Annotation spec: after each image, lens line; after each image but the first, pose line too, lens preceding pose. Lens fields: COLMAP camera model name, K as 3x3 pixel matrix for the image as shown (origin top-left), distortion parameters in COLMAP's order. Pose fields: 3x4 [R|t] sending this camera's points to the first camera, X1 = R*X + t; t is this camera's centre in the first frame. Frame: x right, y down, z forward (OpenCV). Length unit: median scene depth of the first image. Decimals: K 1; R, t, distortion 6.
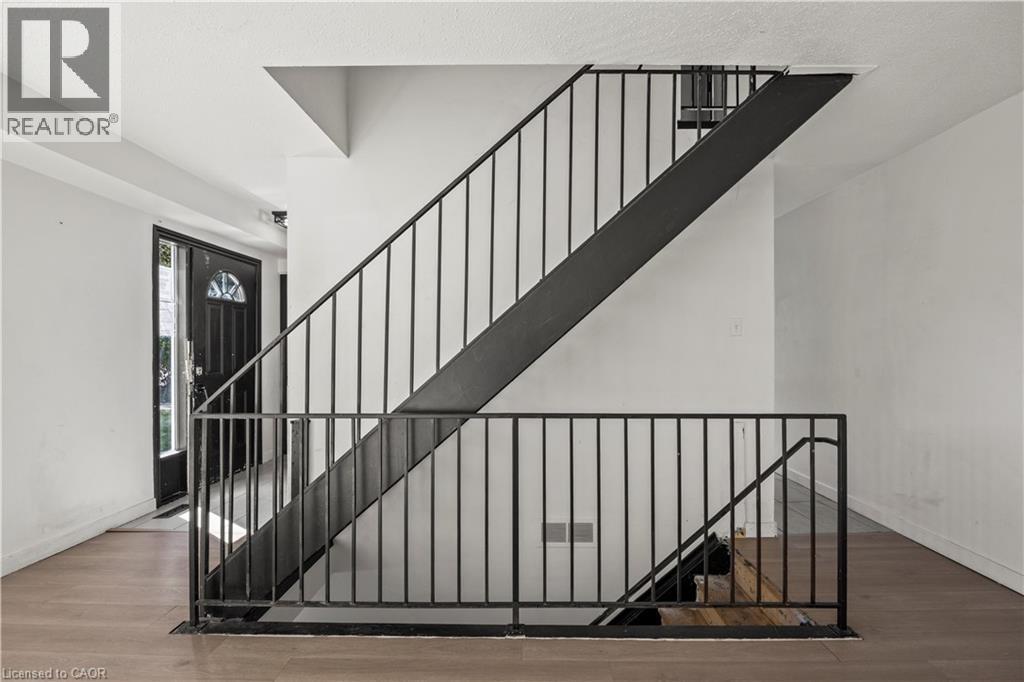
lens RADIAL K [[455.6, 0, 514.3], [0, 455.6, 352.6], [0, 0, 1]] dist [-0.018547, -0.000078]
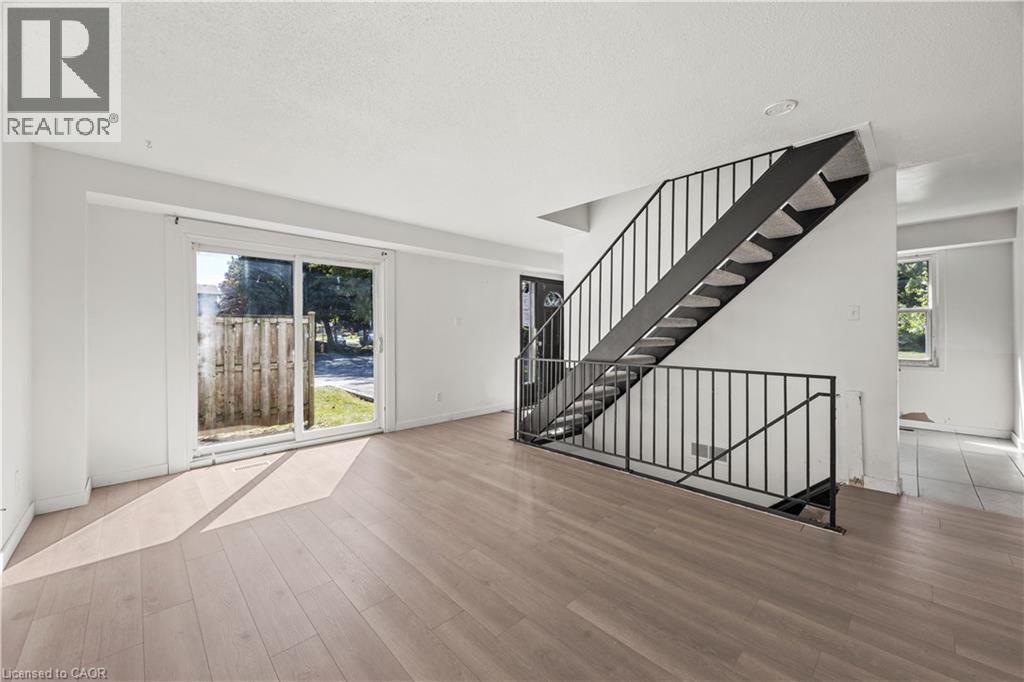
lens RADIAL K [[403.2, 0, 510.8], [0, 403.2, 332.7], [0, 0, 1]] dist [0.005766, 0.000058]
pose [[0.694172, -0.000923, -0.719809, 0.896788], [-0.005949, 0.999958, -0.007019, 0.013413], [0.719785, 0.009154, 0.694137, -0.600691]]
